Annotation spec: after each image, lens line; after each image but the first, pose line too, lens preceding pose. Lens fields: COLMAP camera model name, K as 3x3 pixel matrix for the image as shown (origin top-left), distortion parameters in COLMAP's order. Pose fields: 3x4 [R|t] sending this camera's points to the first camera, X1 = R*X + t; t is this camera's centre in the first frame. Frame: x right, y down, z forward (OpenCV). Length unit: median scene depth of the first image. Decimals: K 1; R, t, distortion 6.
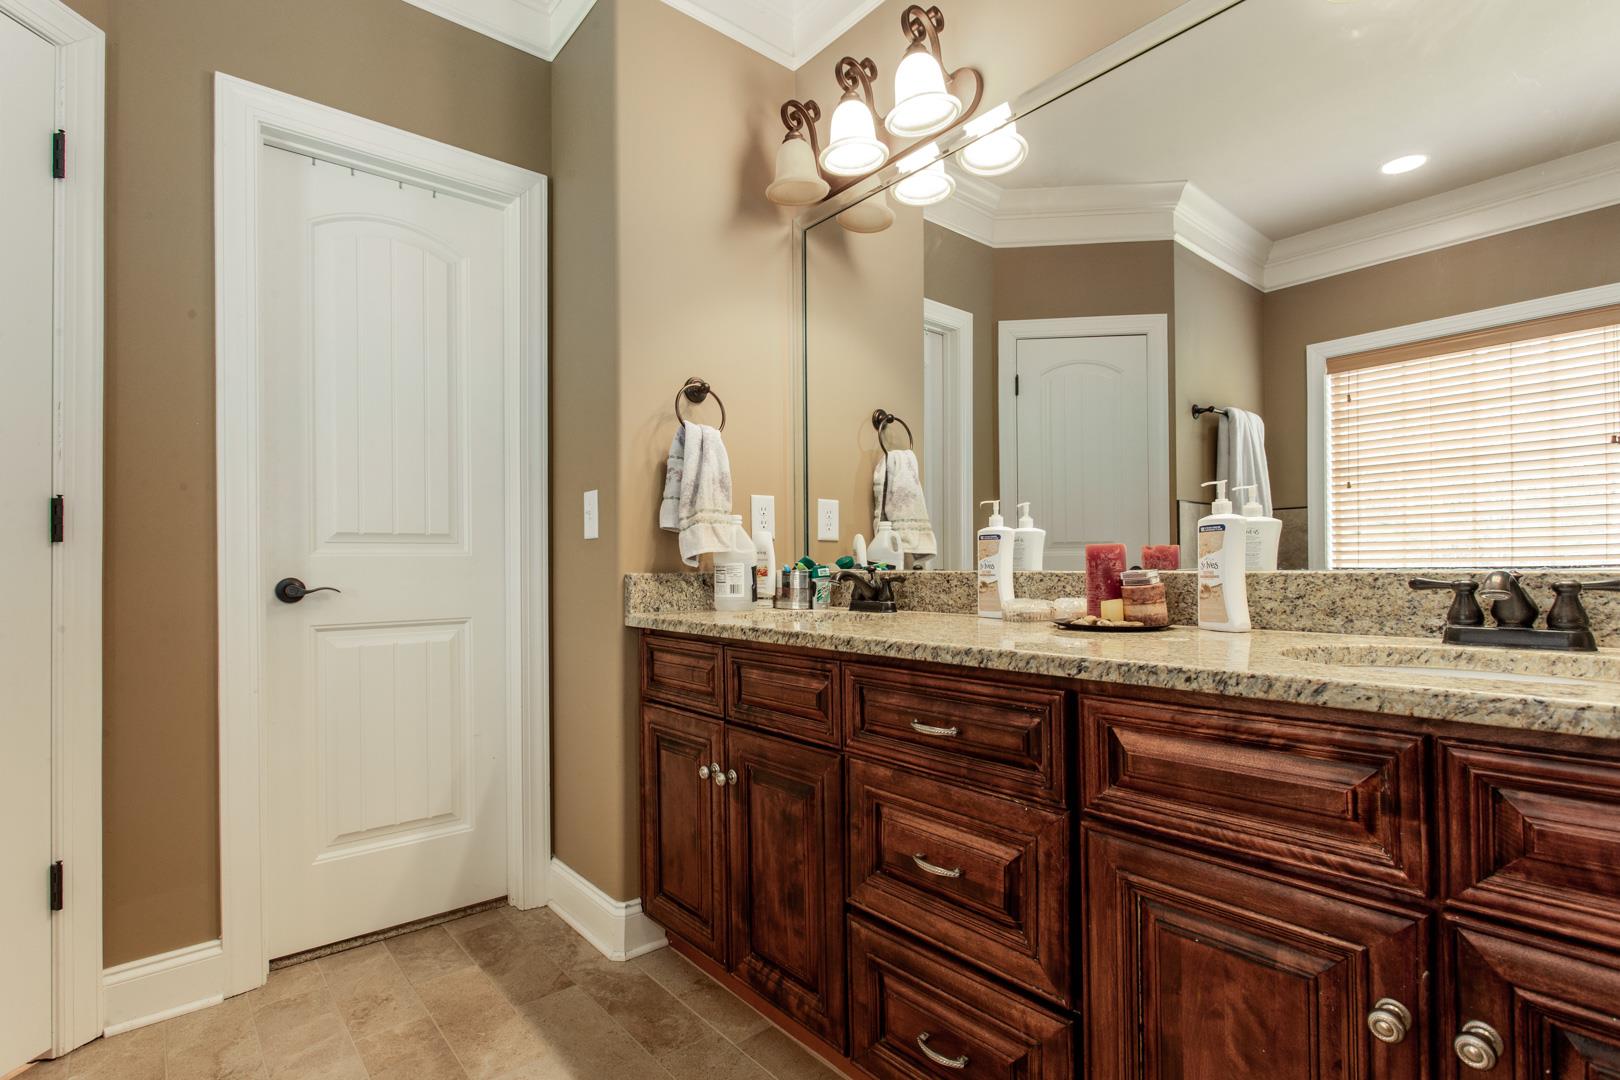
lens RADIAL K [[778.5, 0, 797.8], [0, 778.5, 556.4], [0, 0, 1]] dist [-0.001377, 0.001521]
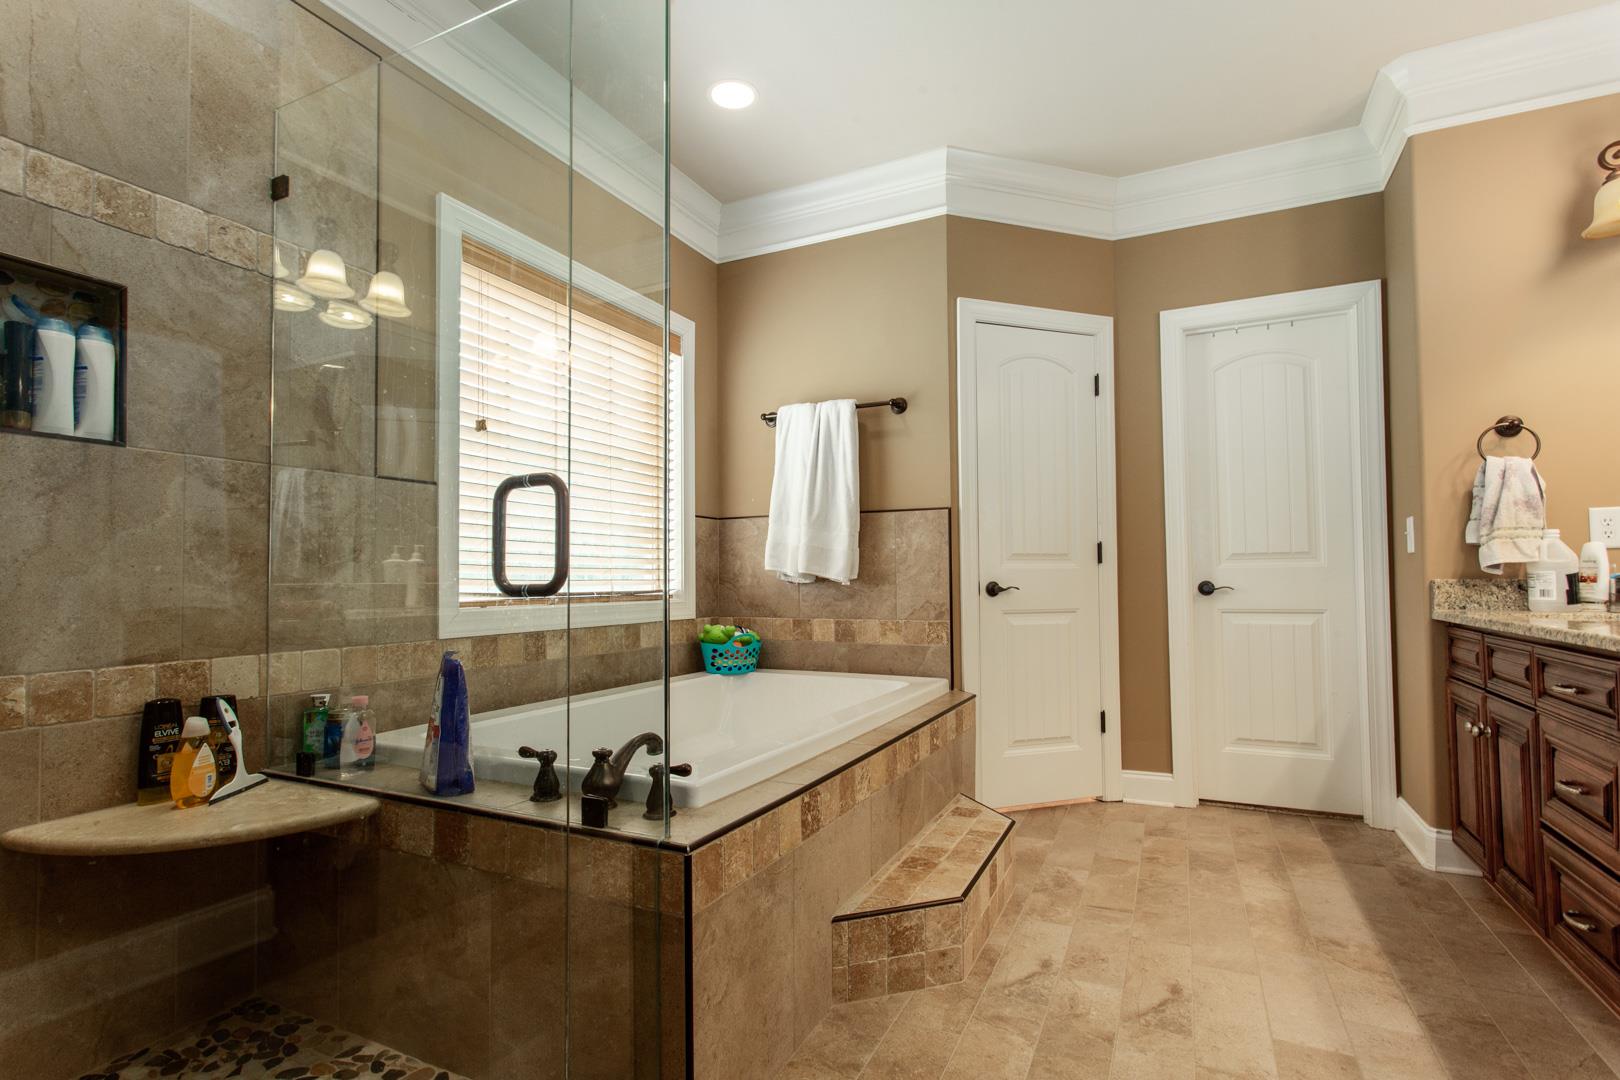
lens RADIAL K [[778.5, 0, 797.8], [0, 778.5, 556.4], [0, 0, 1]] dist [-0.001377, 0.001521]
pose [[0.403066, -0.021328, -0.914922, 0.549676], [0.015509, 0.999744, -0.016473, -0.011785], [0.915040, -0.007550, 0.403294, -0.511181]]
